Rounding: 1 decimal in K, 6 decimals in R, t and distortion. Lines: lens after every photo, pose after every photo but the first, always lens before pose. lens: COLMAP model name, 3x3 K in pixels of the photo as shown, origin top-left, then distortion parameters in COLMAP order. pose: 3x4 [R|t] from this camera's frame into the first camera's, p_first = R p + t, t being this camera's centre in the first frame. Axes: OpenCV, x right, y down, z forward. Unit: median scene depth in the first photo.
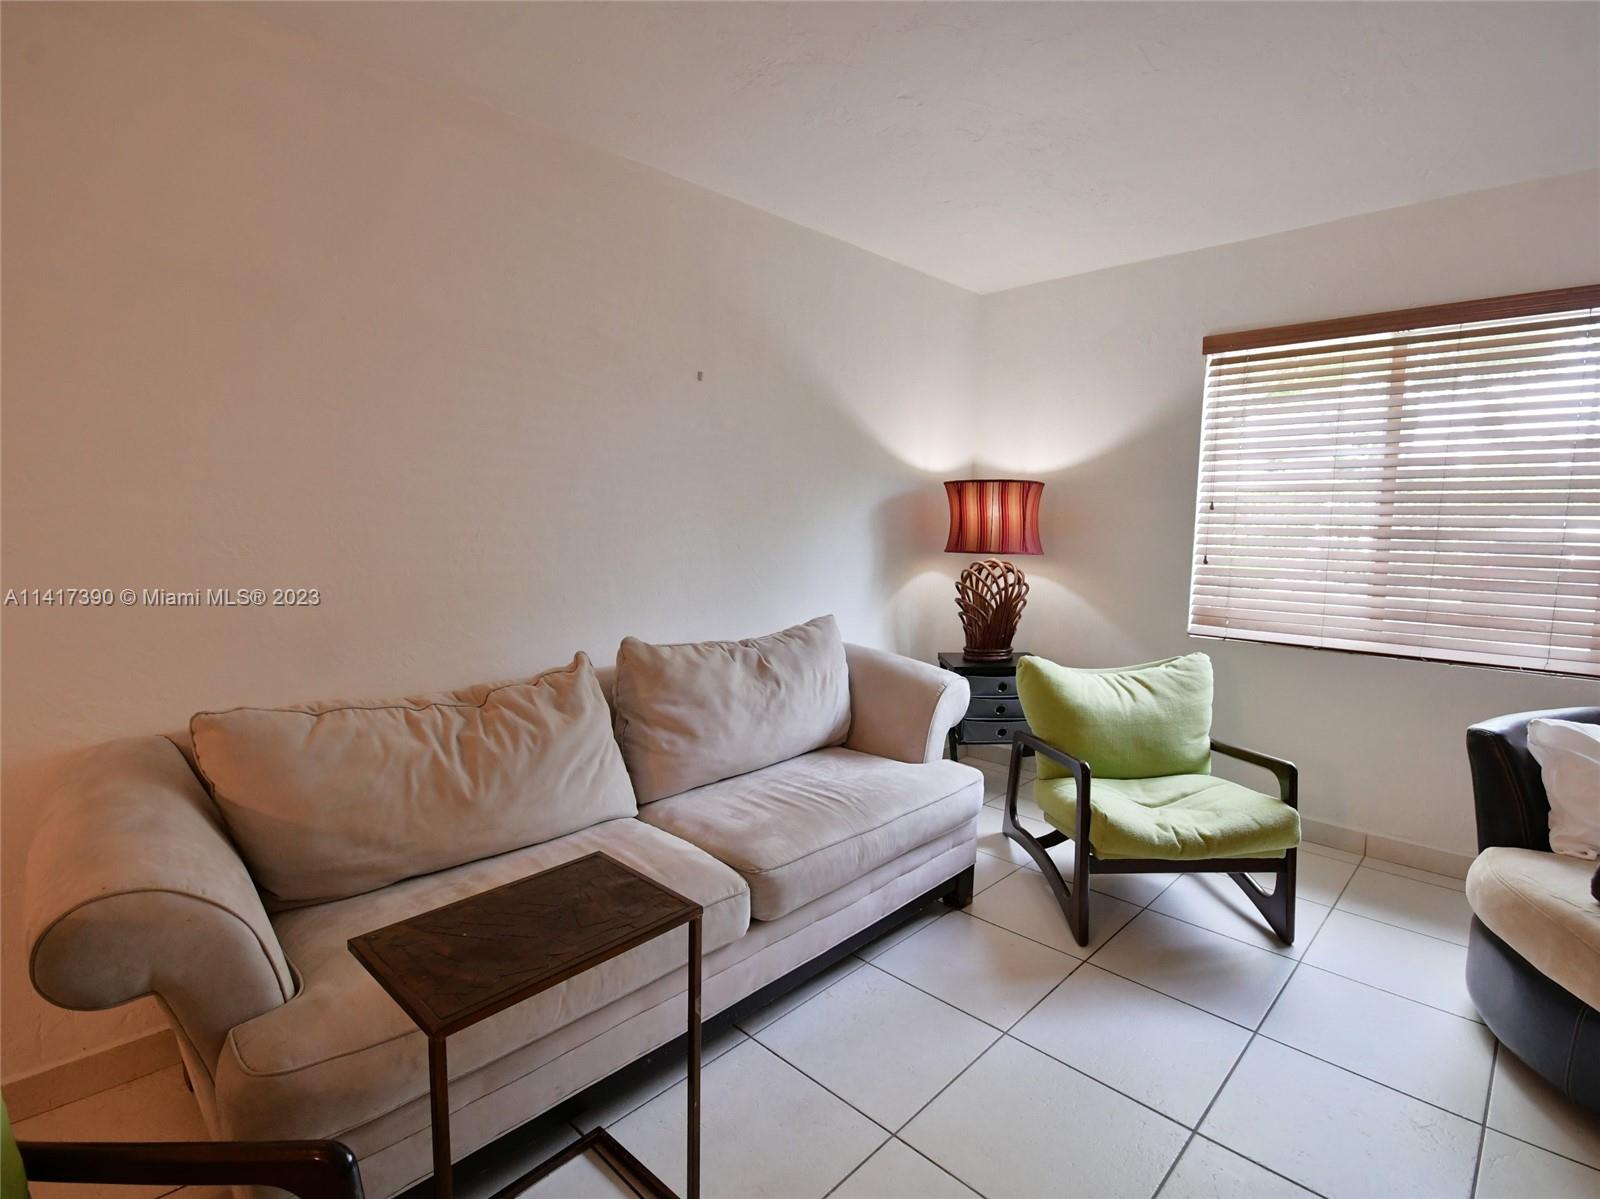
lens RADIAL K [[794.4, 0, 830.8], [0, 794.4, 605.9], [0, 0, 1]] dist [0.004465, -0.006434]
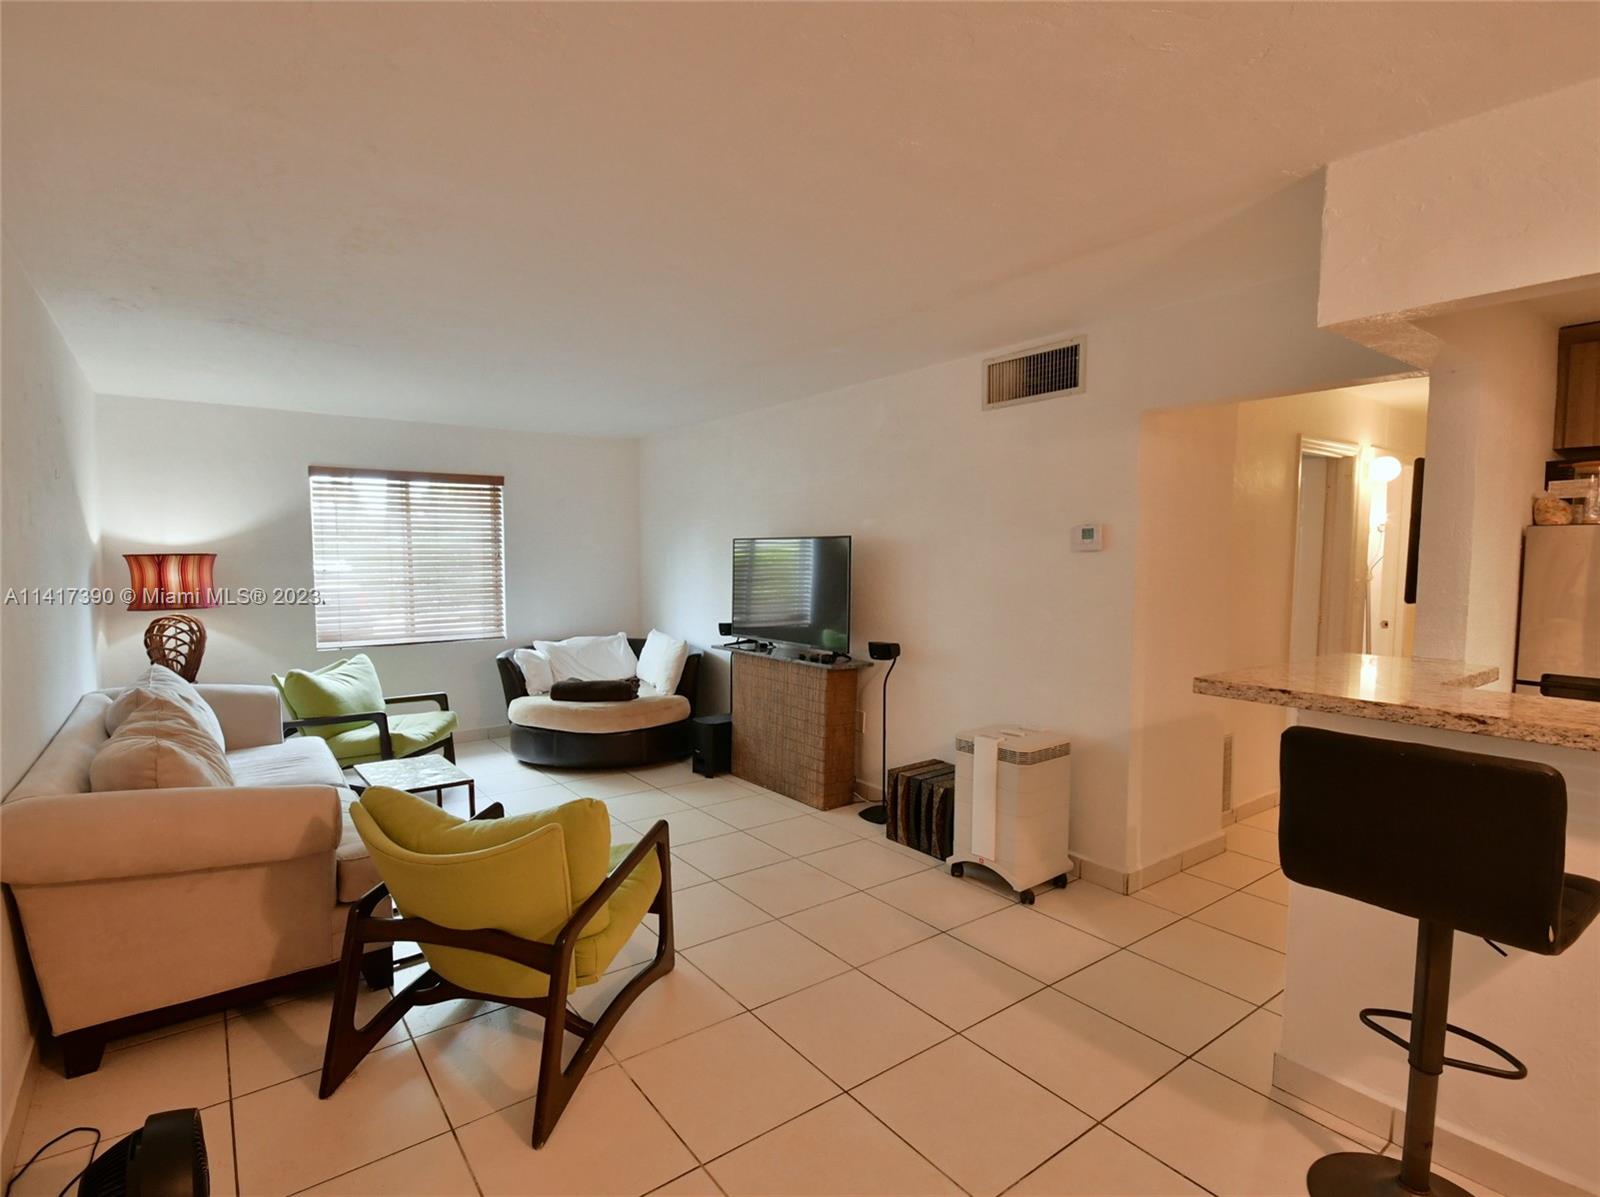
lens RADIAL K [[794.4, 0, 743.7], [0, 794.4, 611.7], [0, 0, 1]] dist [0.004465, -0.006434]
pose [[0.209556, -0.081529, 0.974392, -1.198299], [0.118582, 0.991282, 0.057439, -0.038712], [-0.970580, 0.103508, 0.217397, -0.234452]]
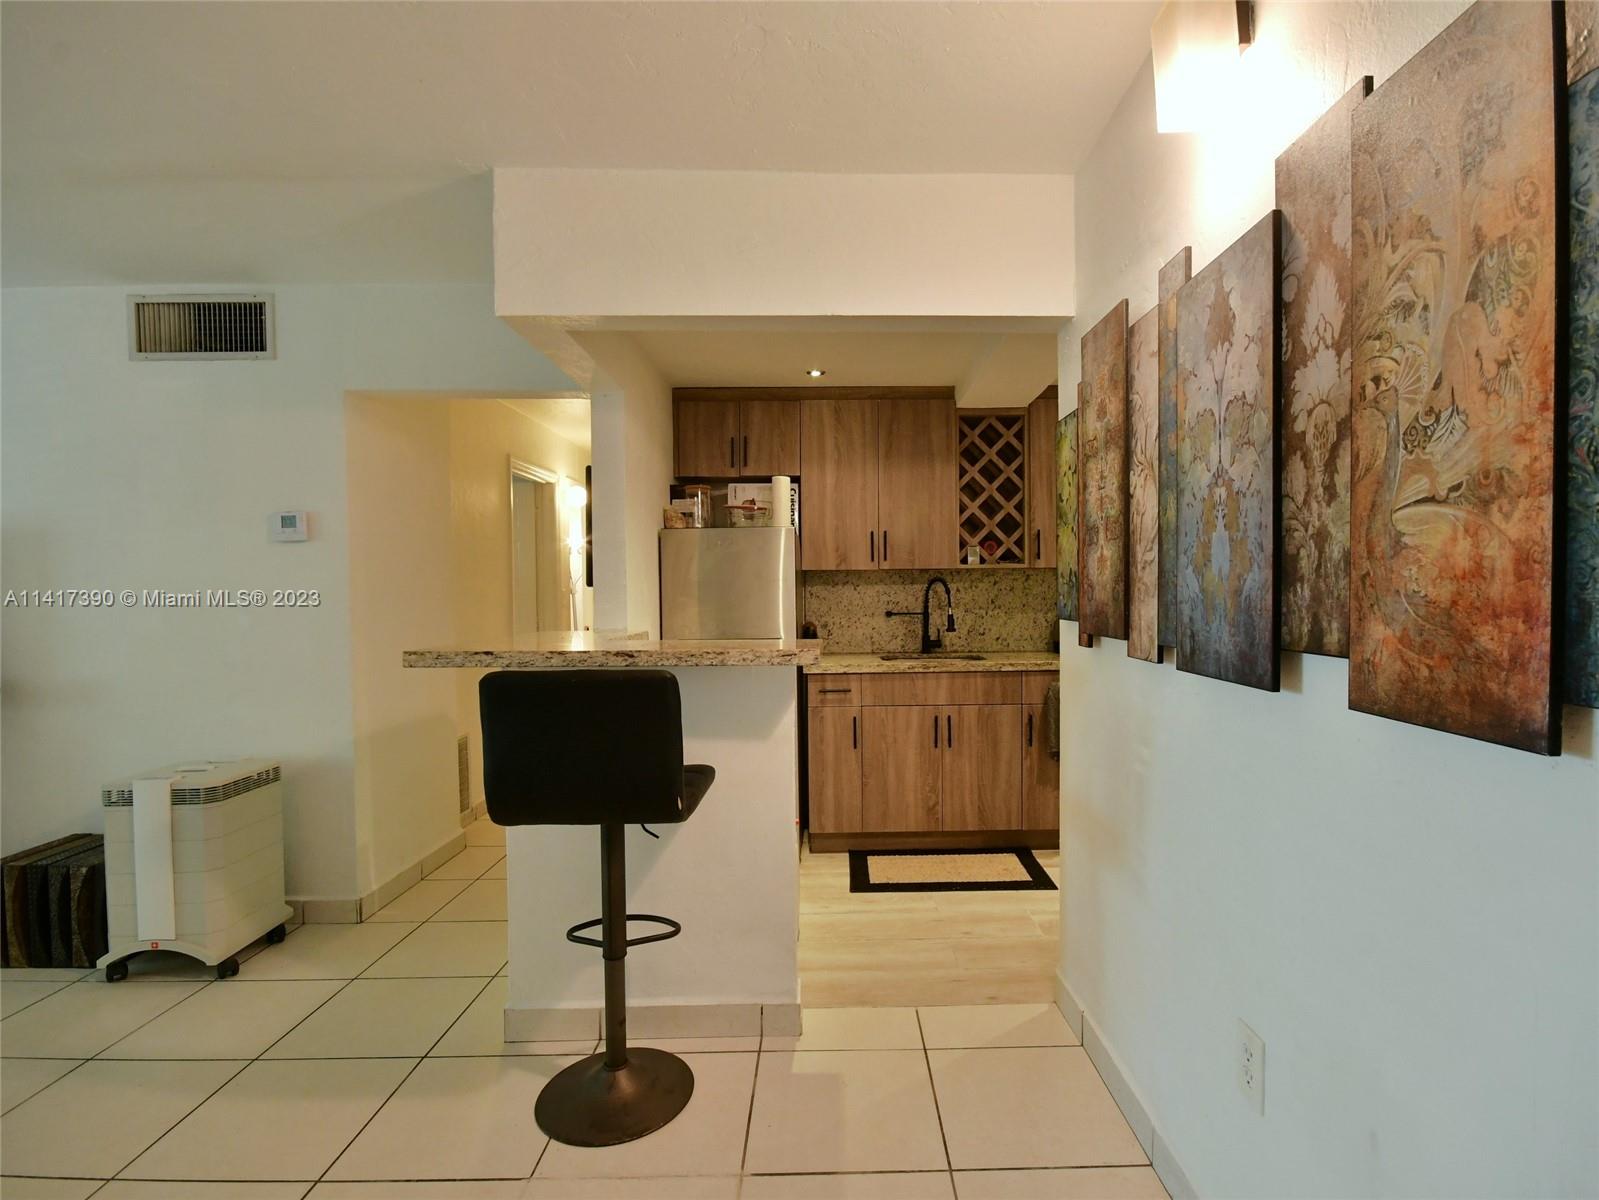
lens RADIAL K [[793.9, 0, 842.0], [0, 793.9, 611.4], [0, 0, 1]] dist [0.004465, -0.006434]
pose [[-0.694906, -0.021945, 0.718766, -1.164597], [0.088269, 0.989372, 0.115546, 0.042275], [-0.713663, 0.143739, -0.685584, -0.280755]]
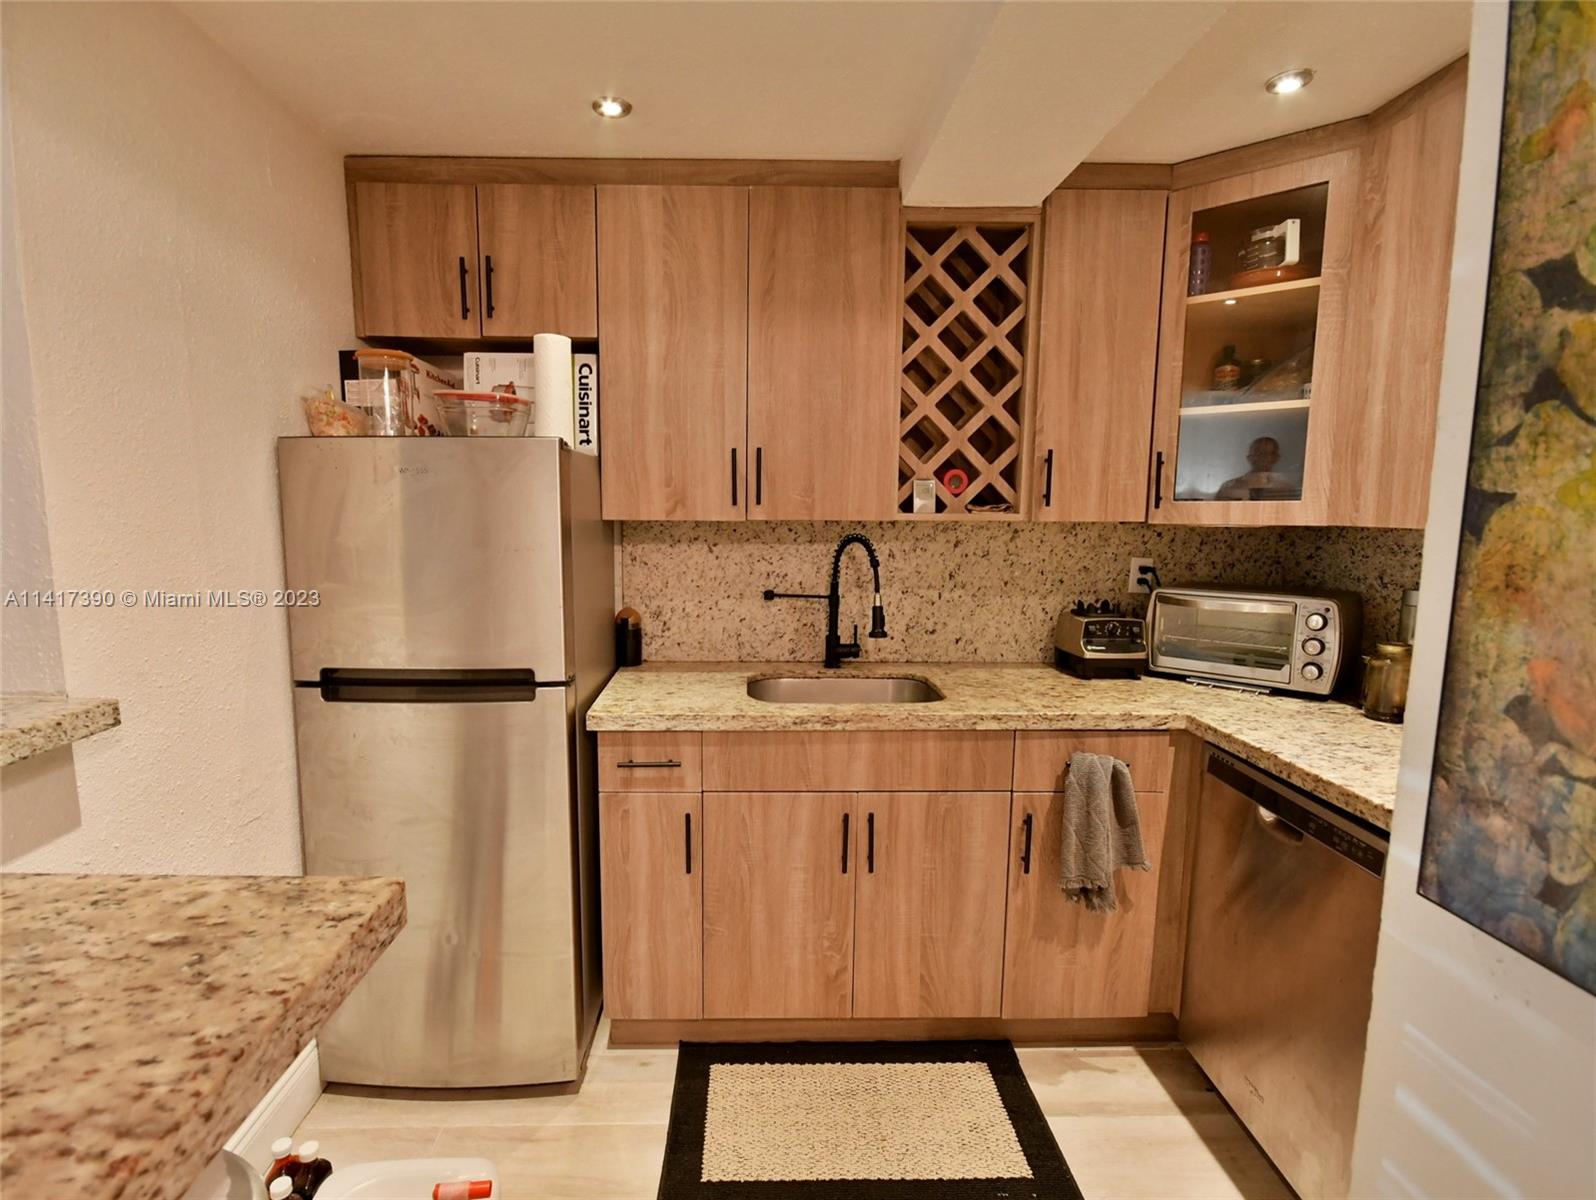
lens RADIAL K [[792.4, 0, 757.4], [0, 792.4, 611.1], [0, 0, 1]] dist [0.004465, -0.006434]
pose [[-0.693464, -0.107799, 0.712381, -0.708770], [0.074304, 0.972772, 0.219532, 0.057357], [-0.716650, 0.205170, -0.666572, -0.840322]]
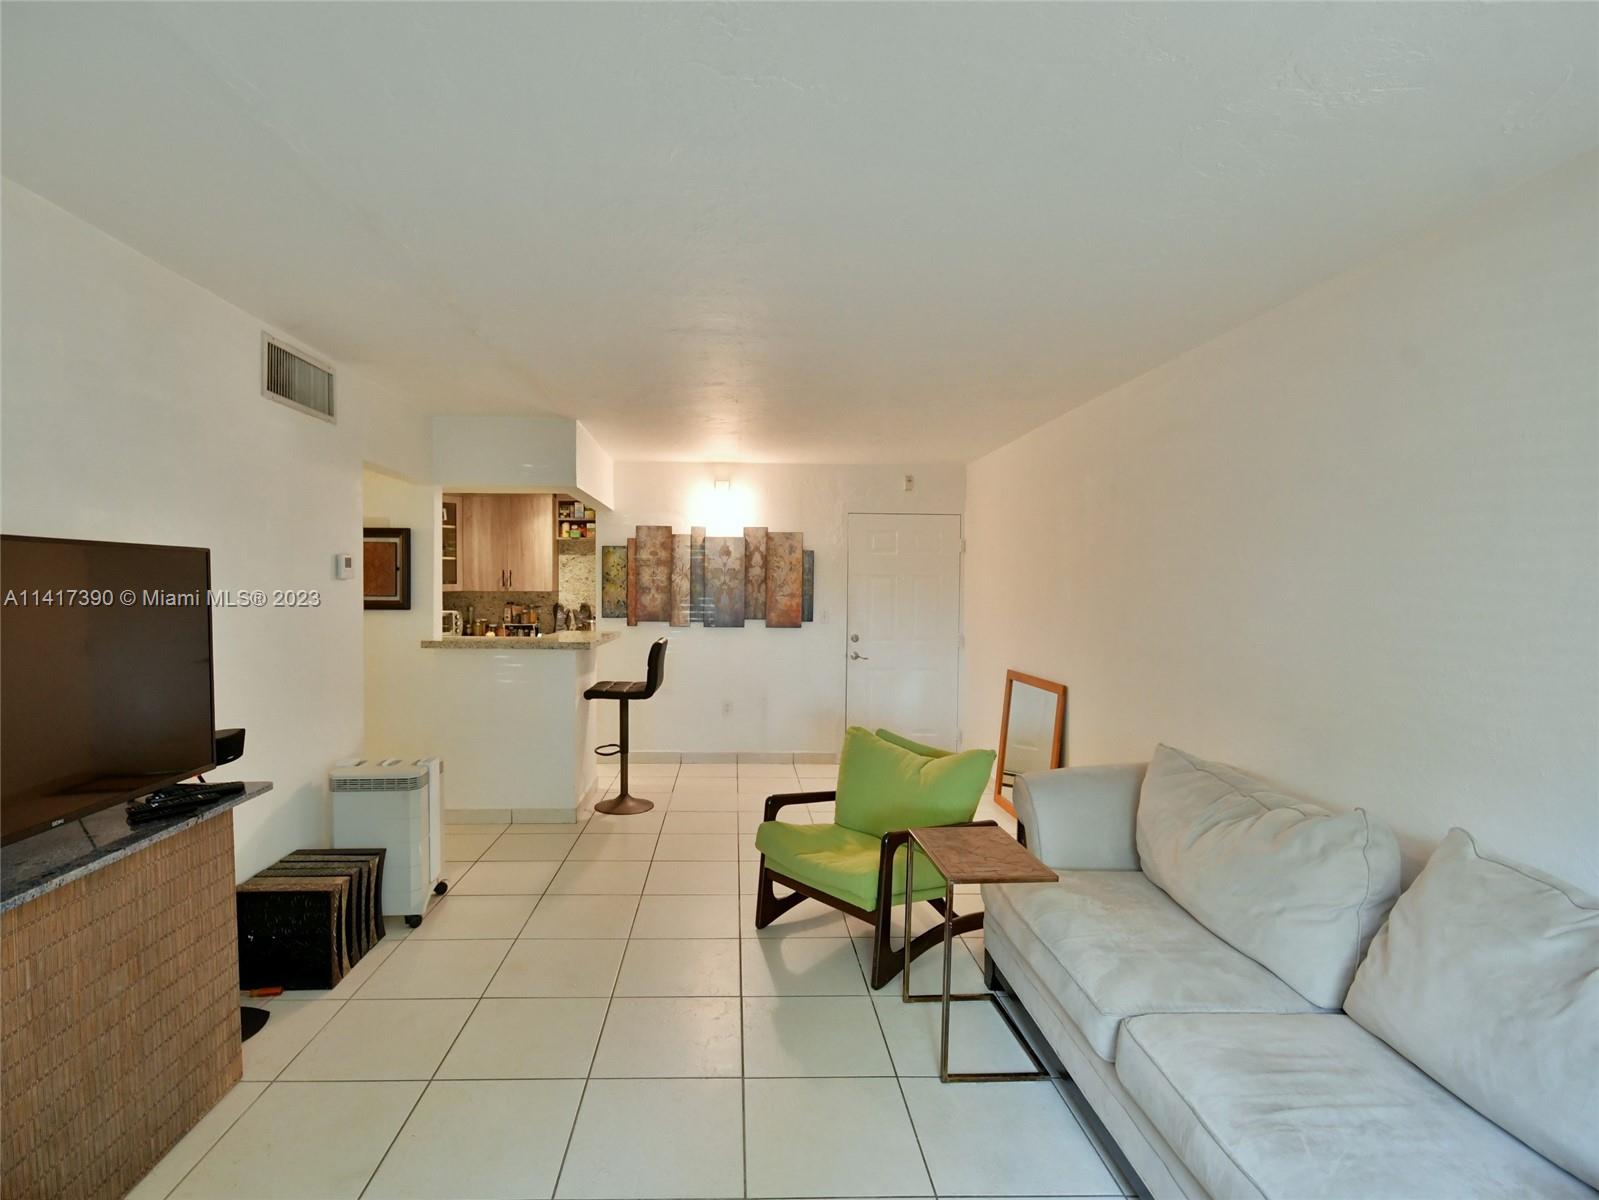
lens RADIAL K [[793.9, 0, 745.9], [0, 793.9, 617.1], [0, 0, 1]] dist [0.004465, -0.006434]
pose [[-0.719925, 0.016478, -0.693856, 0.671404], [-0.095847, 0.987779, 0.122907, -0.165917], [0.687402, 0.154988, -0.709547, 0.952560]]
